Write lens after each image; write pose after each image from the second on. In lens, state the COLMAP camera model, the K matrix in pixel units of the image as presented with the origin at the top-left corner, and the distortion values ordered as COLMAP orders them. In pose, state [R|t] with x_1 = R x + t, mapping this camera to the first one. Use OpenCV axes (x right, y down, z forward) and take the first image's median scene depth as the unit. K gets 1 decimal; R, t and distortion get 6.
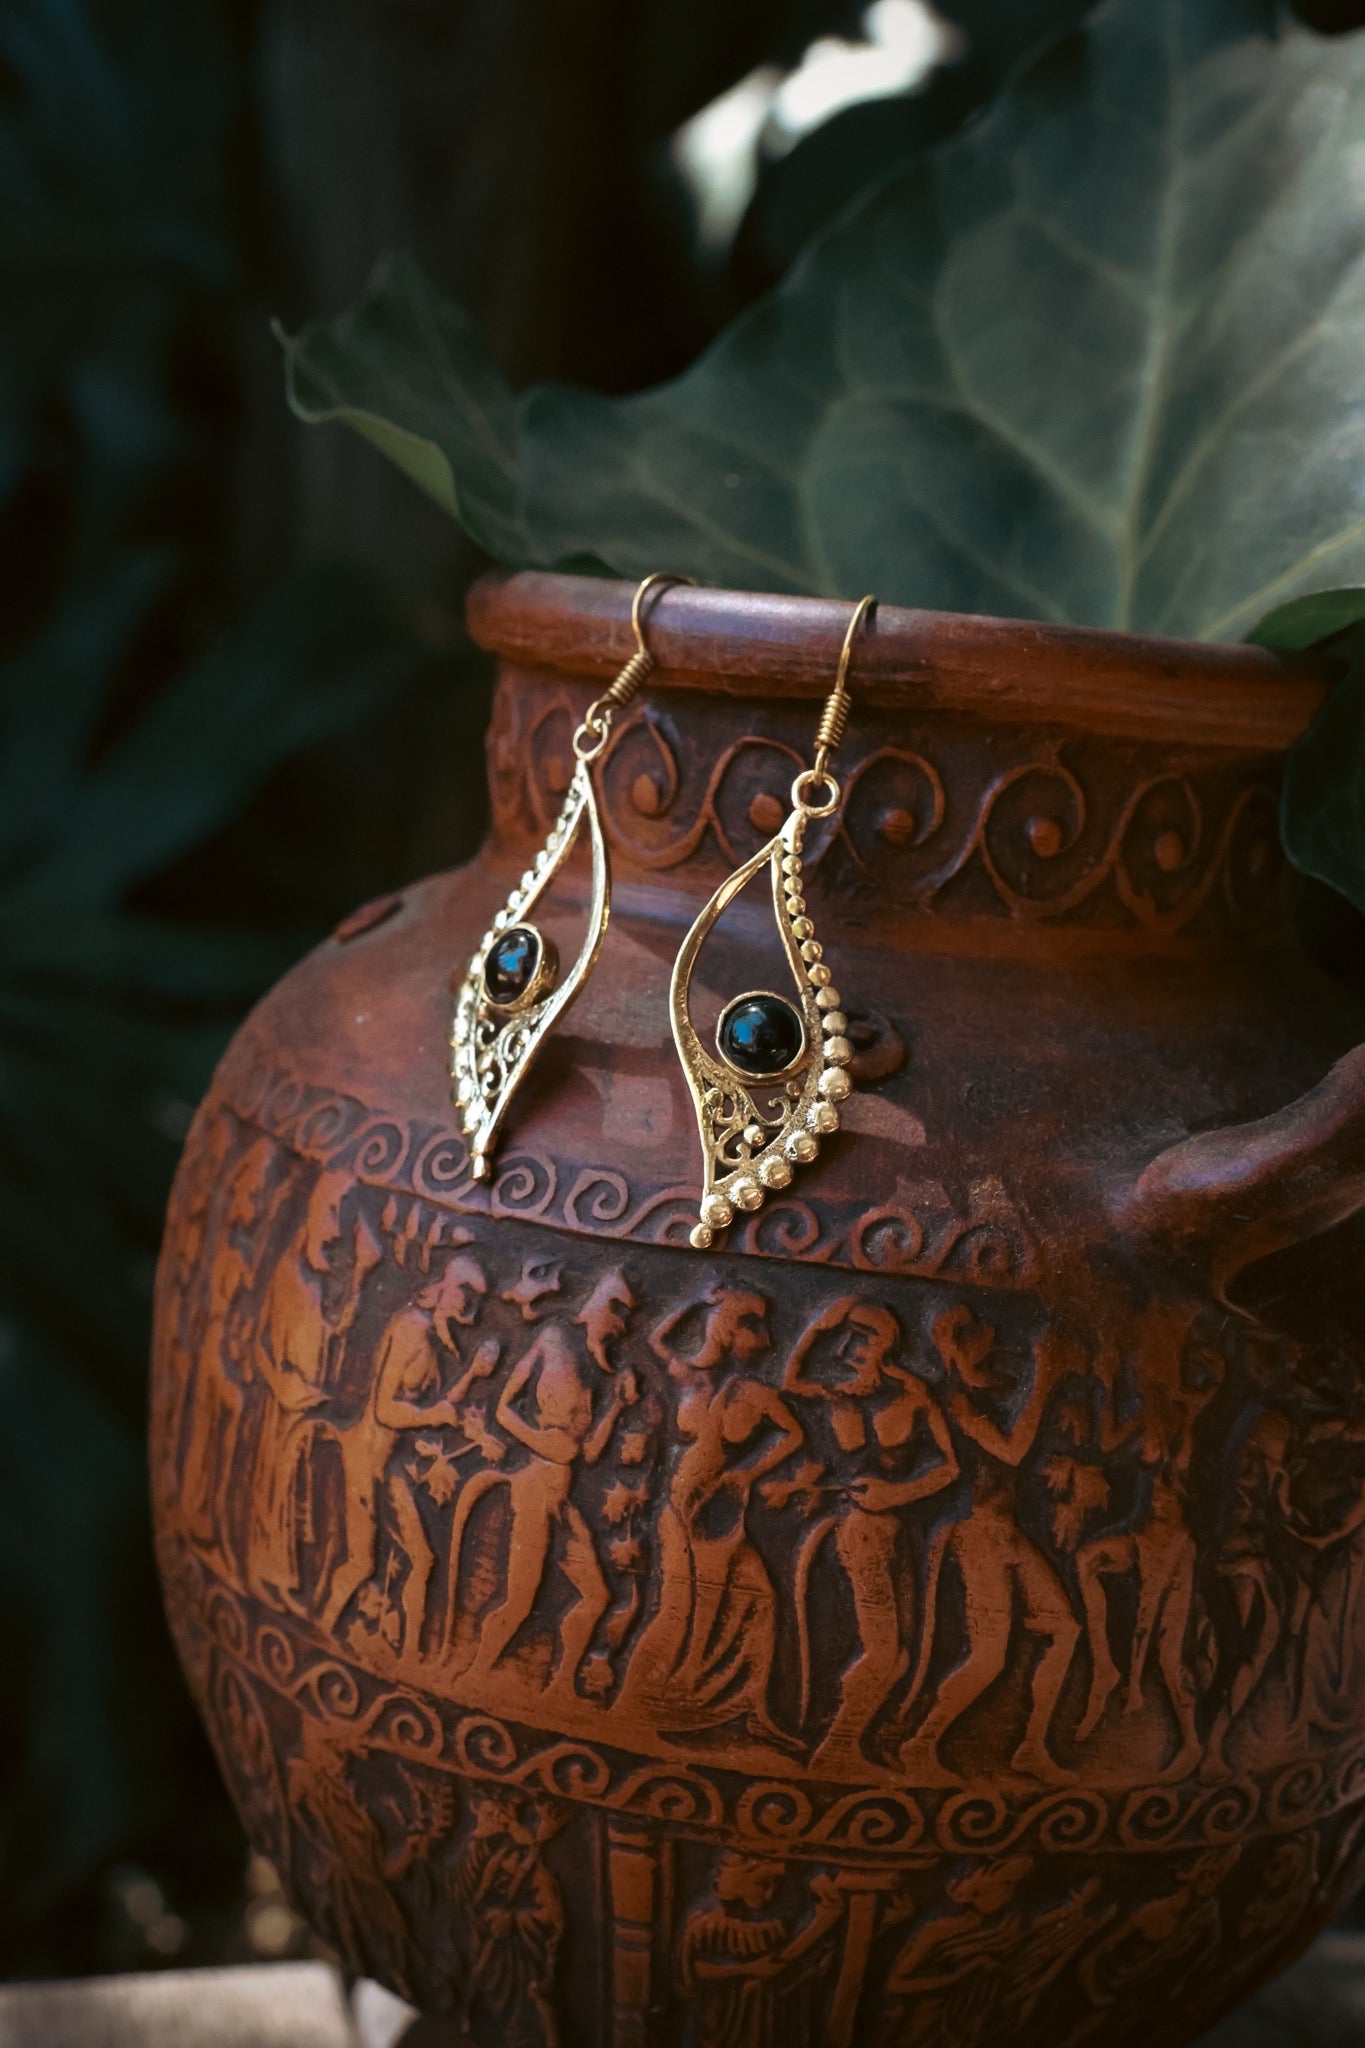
lens RADIAL K [[2635.5, 0, 682.5], [0, 2635.5, 1024.0], [0, 0, 1]] dist [-0.008359, 0.006946]
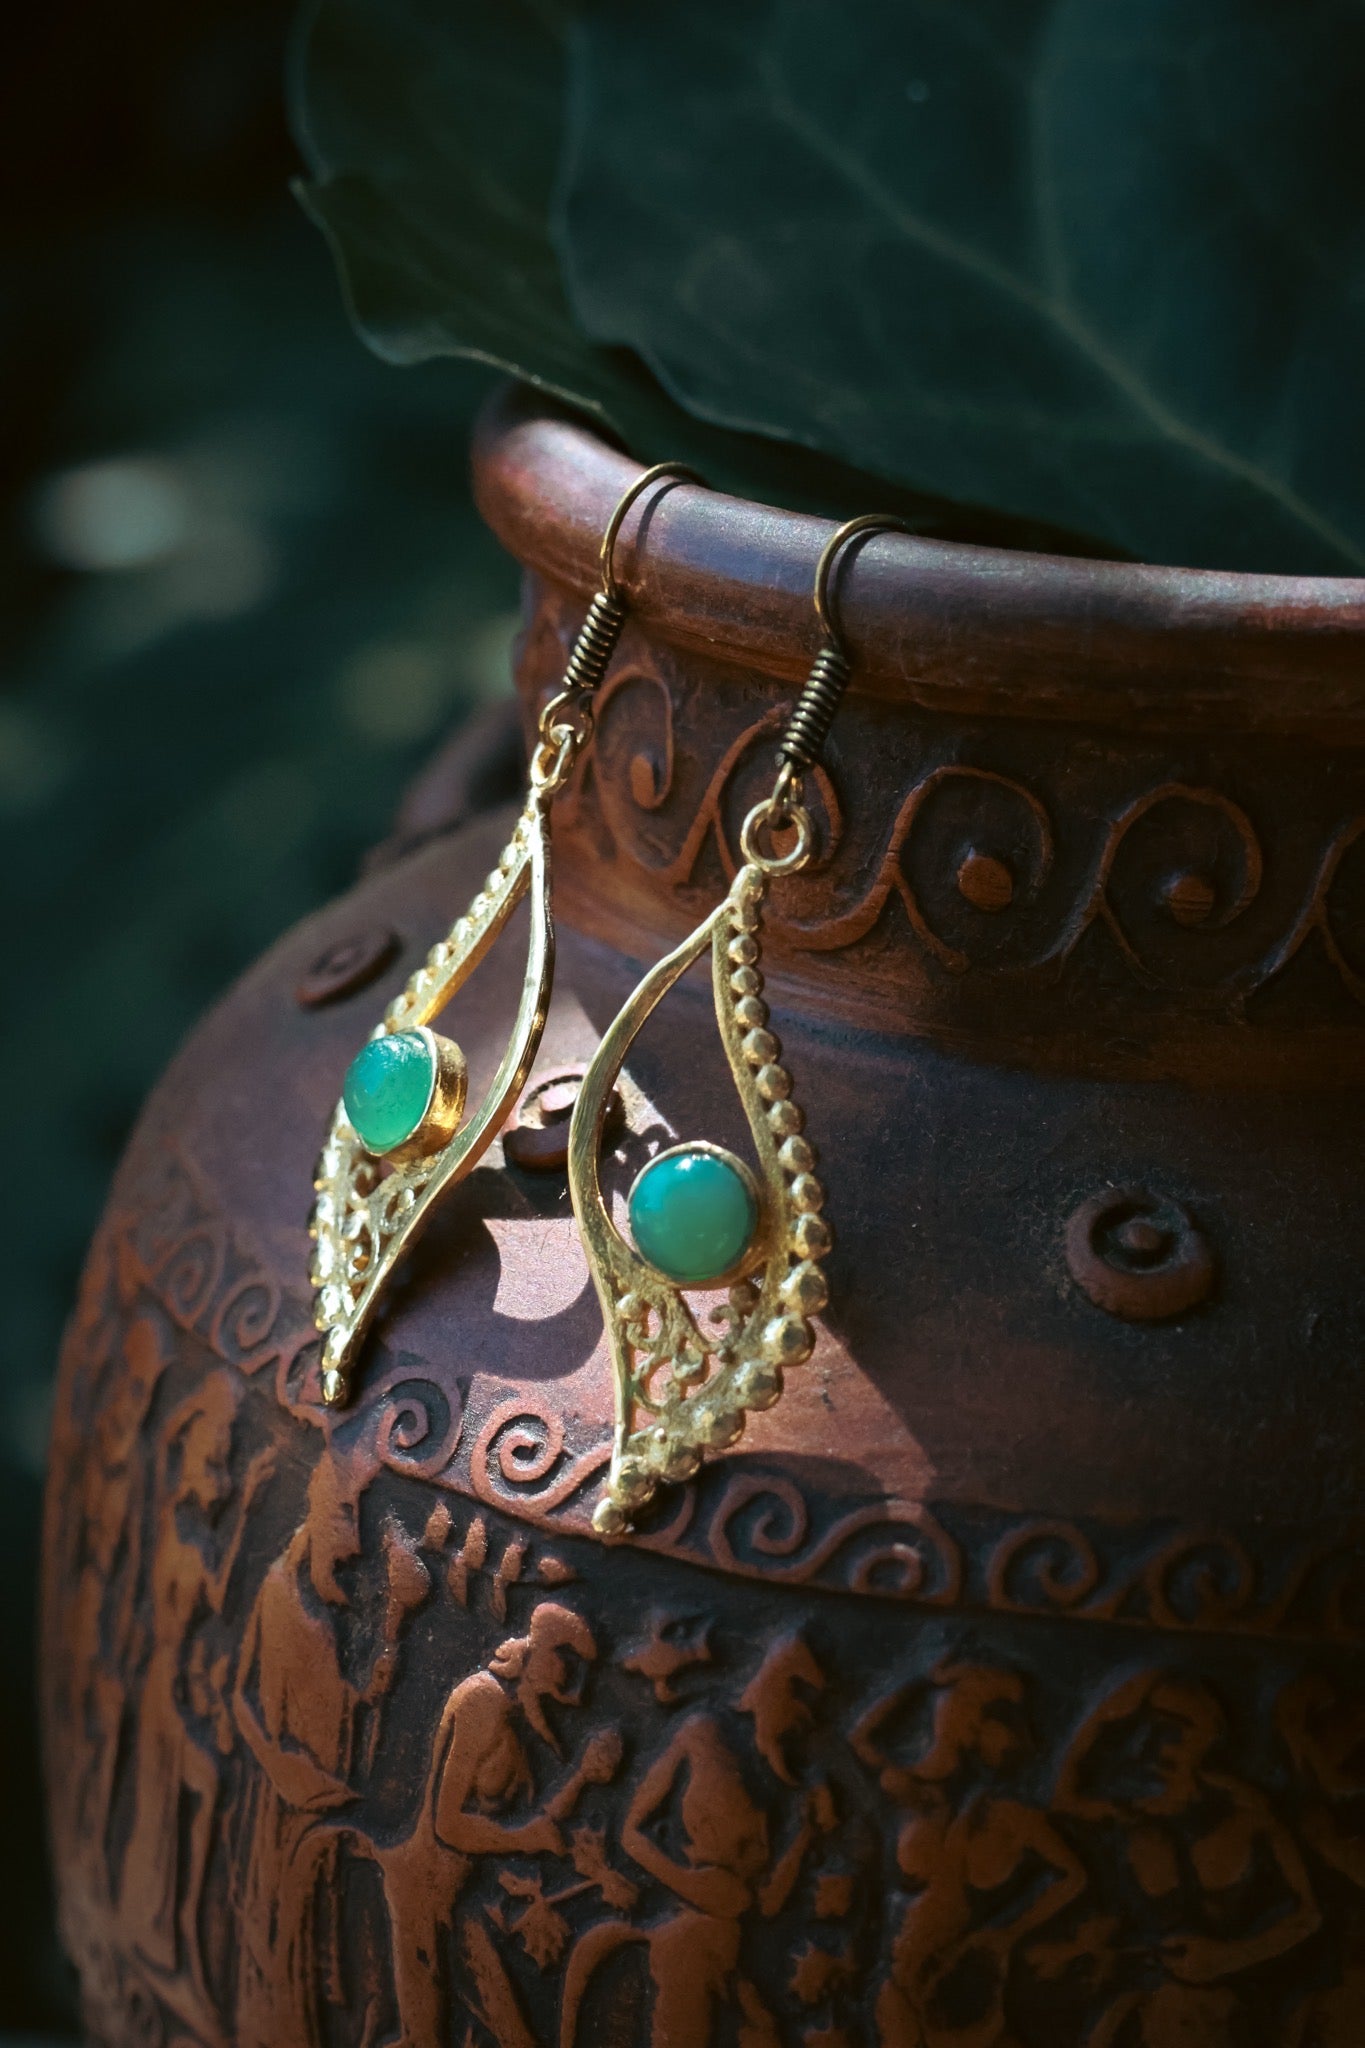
lens RADIAL K [[4700.2, 0, 682.5], [0, 4700.2, 1024.0], [0, 0, 1]] dist [0.204789, 0.140265]
pose [[0.999089, -0.042674, 0.000814, -0.047606], [0.042025, 0.986867, 0.155974, -0.244413], [-0.007460, -0.155797, 0.987761, -0.155338]]
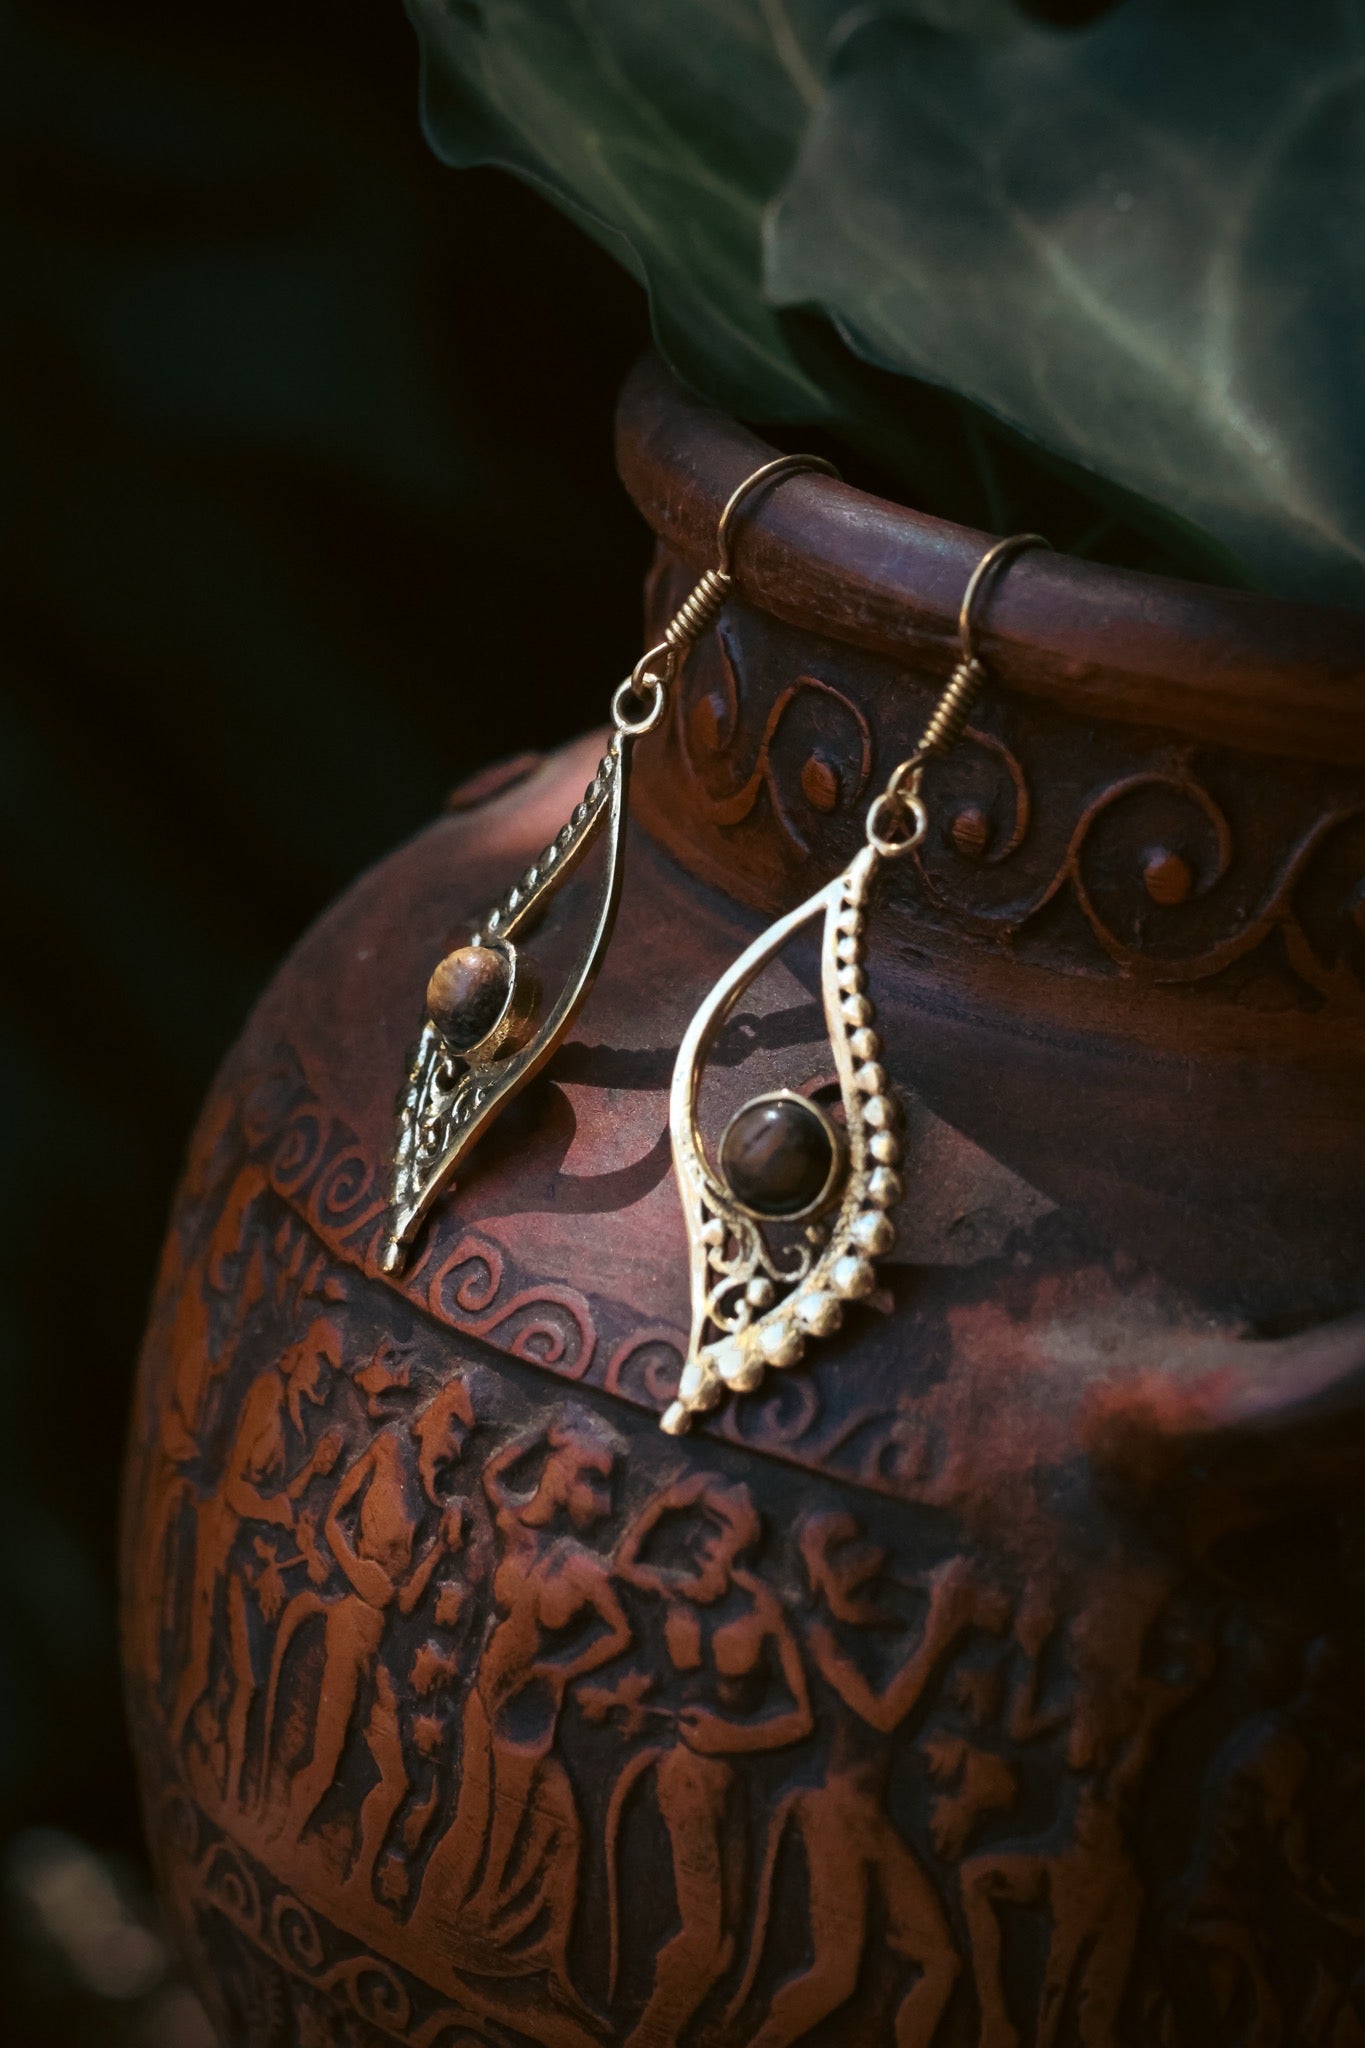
lens RADIAL K [[5523.7, 0, 682.5], [0, 5523.7, 1024.0], [0, 0, 1]] dist [0.261624, 0.260592]
pose [[0.904307, 0.160341, -0.395627, 0.651942], [-0.105609, 0.982001, 0.156592, -0.266641], [0.413614, -0.099826, 0.904963, -0.426674]]
